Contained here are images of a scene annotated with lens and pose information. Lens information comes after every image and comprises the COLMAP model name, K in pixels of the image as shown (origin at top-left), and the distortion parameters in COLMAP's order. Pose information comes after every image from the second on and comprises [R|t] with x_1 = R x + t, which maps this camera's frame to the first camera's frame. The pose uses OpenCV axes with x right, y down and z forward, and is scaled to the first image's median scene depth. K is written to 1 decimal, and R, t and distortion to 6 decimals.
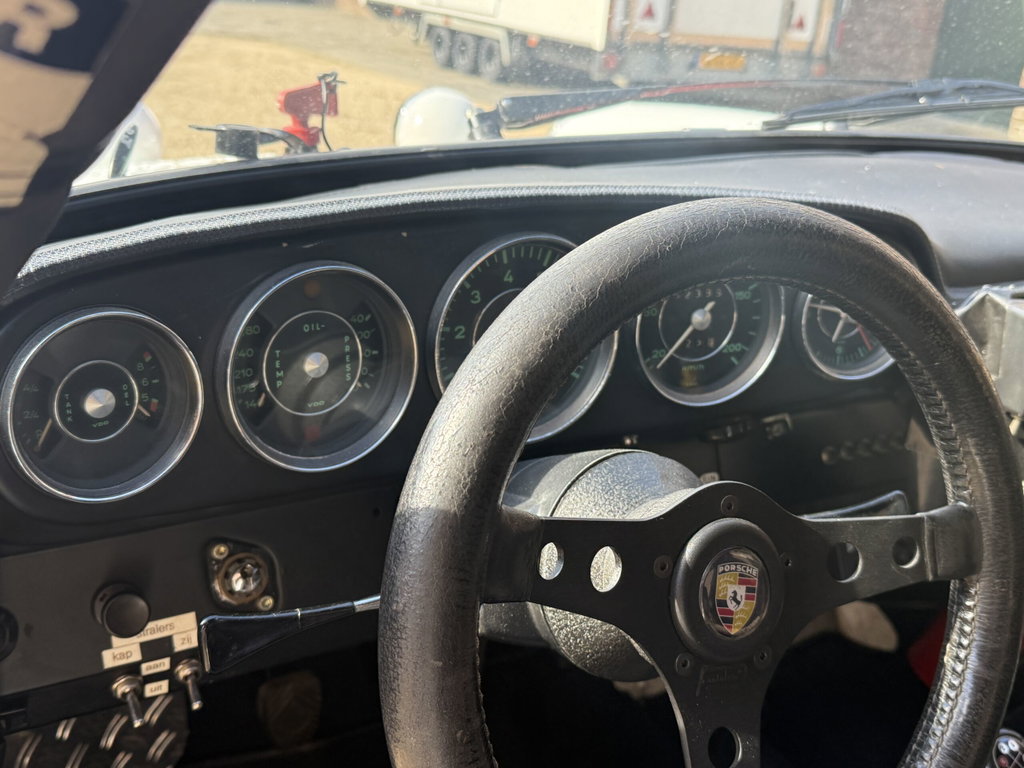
lens RADIAL K [[1029.5, 0, 512.0], [0, 1029.5, 384.0], [0, 0, 1]] dist [0.061709, -0.012765]
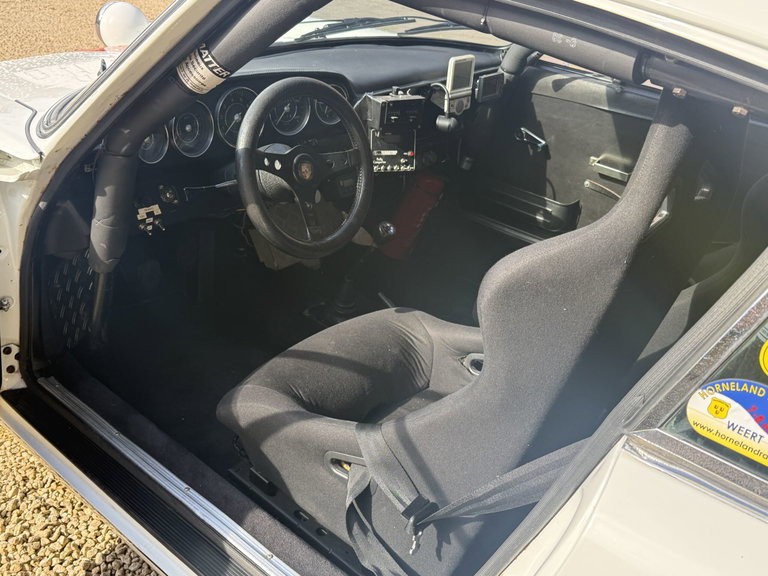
lens RADIAL K [[772.1, 0, 384.0], [0, 772.1, 288.0], [0, 0, 1]] dist [0.061709, -0.012765]
pose [[0.939827, -0.153411, 0.305271, -0.436339], [0.109162, 0.981518, 0.157179, 0.169362], [-0.323742, -0.114397, 0.939204, -1.774616]]
